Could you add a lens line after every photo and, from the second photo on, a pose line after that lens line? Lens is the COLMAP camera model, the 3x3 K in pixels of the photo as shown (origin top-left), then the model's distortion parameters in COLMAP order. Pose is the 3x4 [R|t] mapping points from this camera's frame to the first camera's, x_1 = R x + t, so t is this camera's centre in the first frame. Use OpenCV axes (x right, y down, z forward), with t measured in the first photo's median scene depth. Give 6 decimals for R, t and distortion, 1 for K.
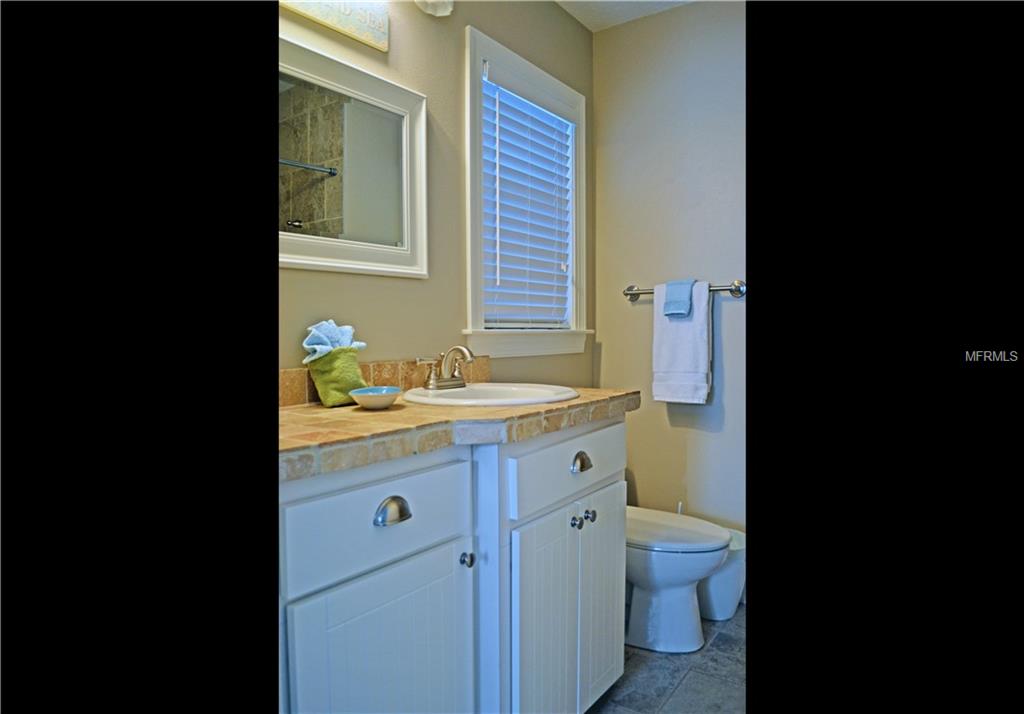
lens RADIAL K [[651.2, 0, 512.0], [0, 651.2, 357.0], [0, 0, 1]] dist [-0.083120, -0.000252]
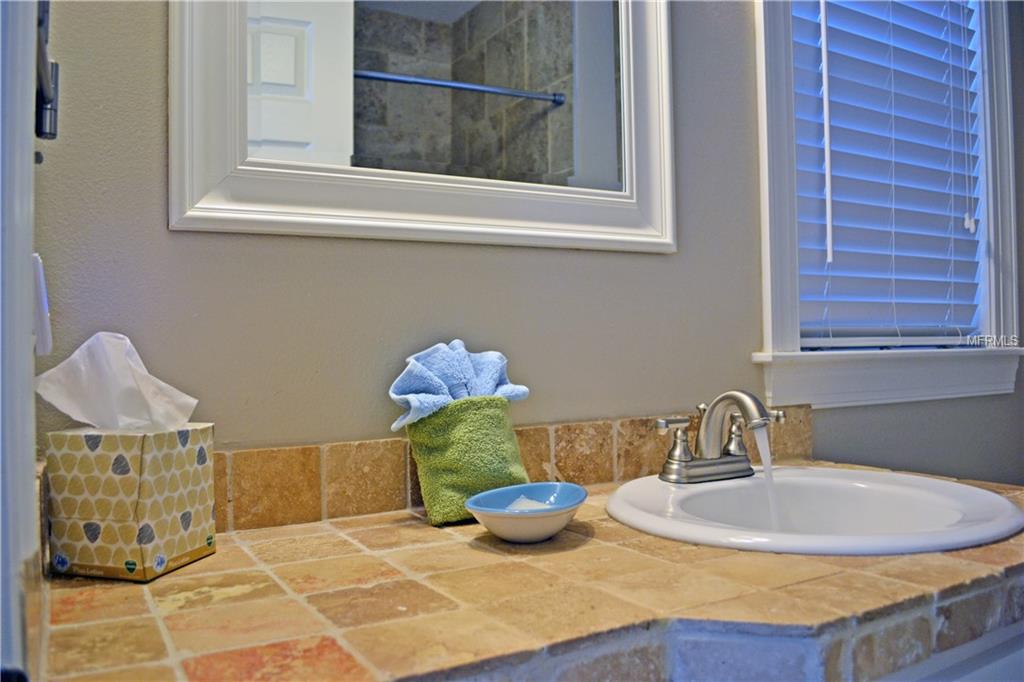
lens RADIAL K [[824.1, 0, 512.0], [0, 824.1, 341.0], [0, 0, 1]] dist [-0.072464, -0.001648]
pose [[0.912971, -0.007440, -0.407957, 0.012541], [-0.007724, 0.999340, -0.035509, -0.030337], [0.407952, 0.035569, 0.912310, 0.386852]]
